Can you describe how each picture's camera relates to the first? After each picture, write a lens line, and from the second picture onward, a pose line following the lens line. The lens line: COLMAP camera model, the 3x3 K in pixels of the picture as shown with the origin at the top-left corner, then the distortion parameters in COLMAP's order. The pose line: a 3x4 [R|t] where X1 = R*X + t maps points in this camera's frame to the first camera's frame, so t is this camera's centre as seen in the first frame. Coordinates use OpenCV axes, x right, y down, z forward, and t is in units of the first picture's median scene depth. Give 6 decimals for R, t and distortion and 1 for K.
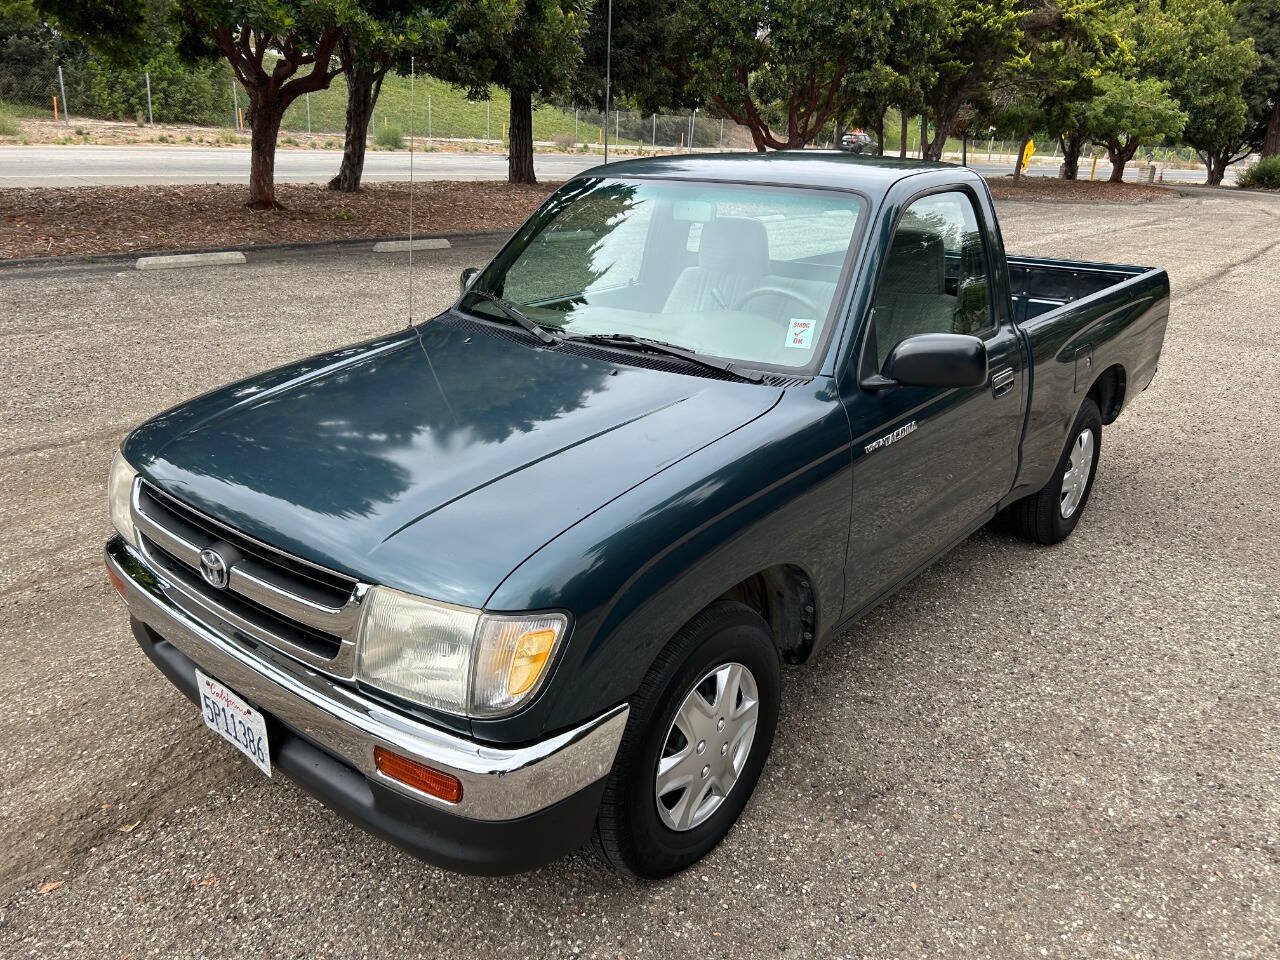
lens RADIAL K [[958.4, 0, 640.1], [0, 958.4, 472.7], [0, 0, 1]] dist [0.051609, -0.062478]
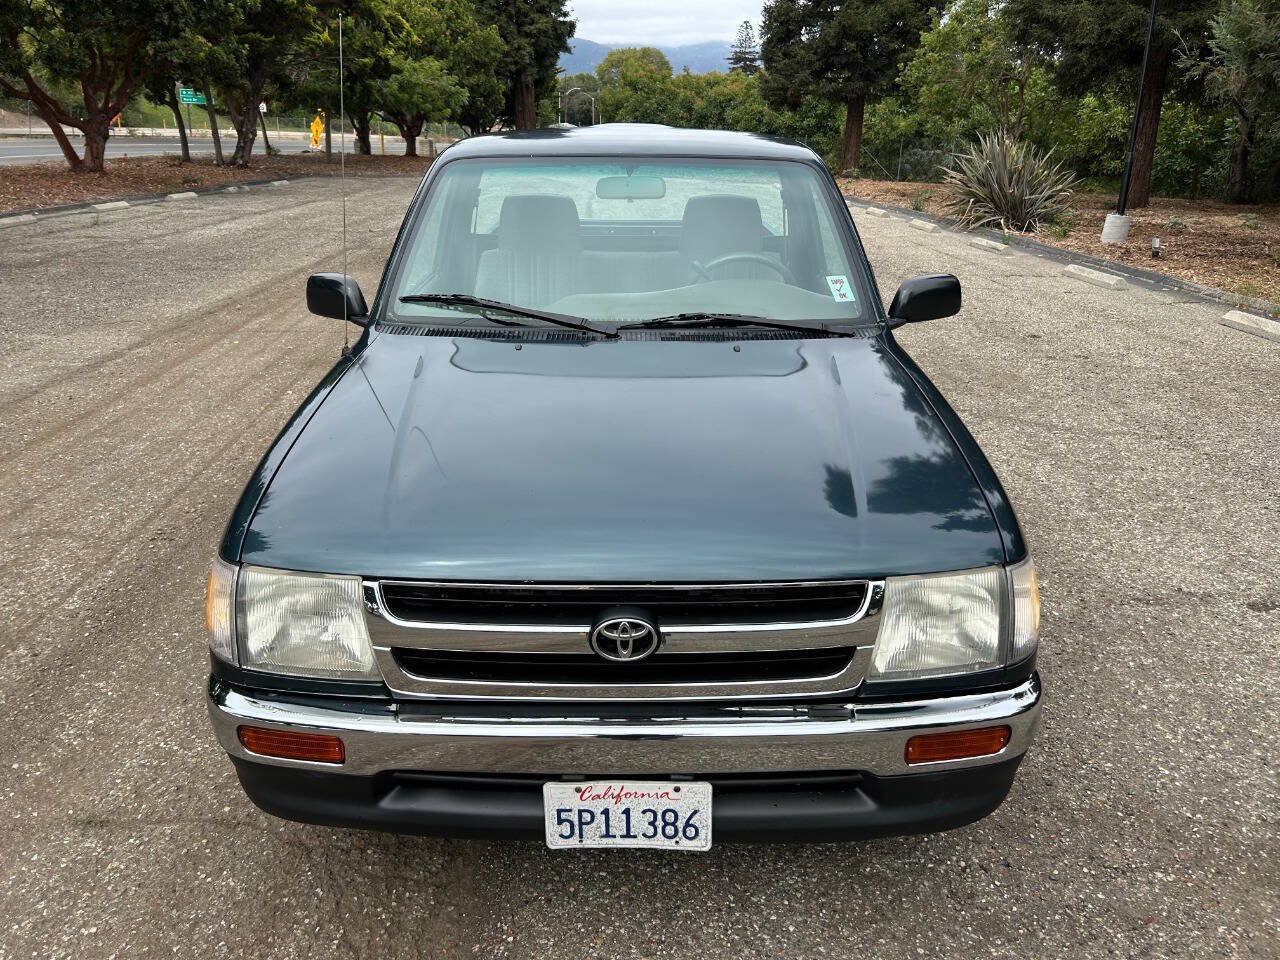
lens RADIAL K [[958.4, 0, 640.1], [0, 958.4, 472.7], [0, 0, 1]] dist [0.051609, -0.062478]
pose [[0.763440, -0.229304, 0.603804, -0.675638], [0.216060, 0.971667, 0.095823, -0.087754], [-0.608668, 0.057303, 0.791353, 0.250685]]
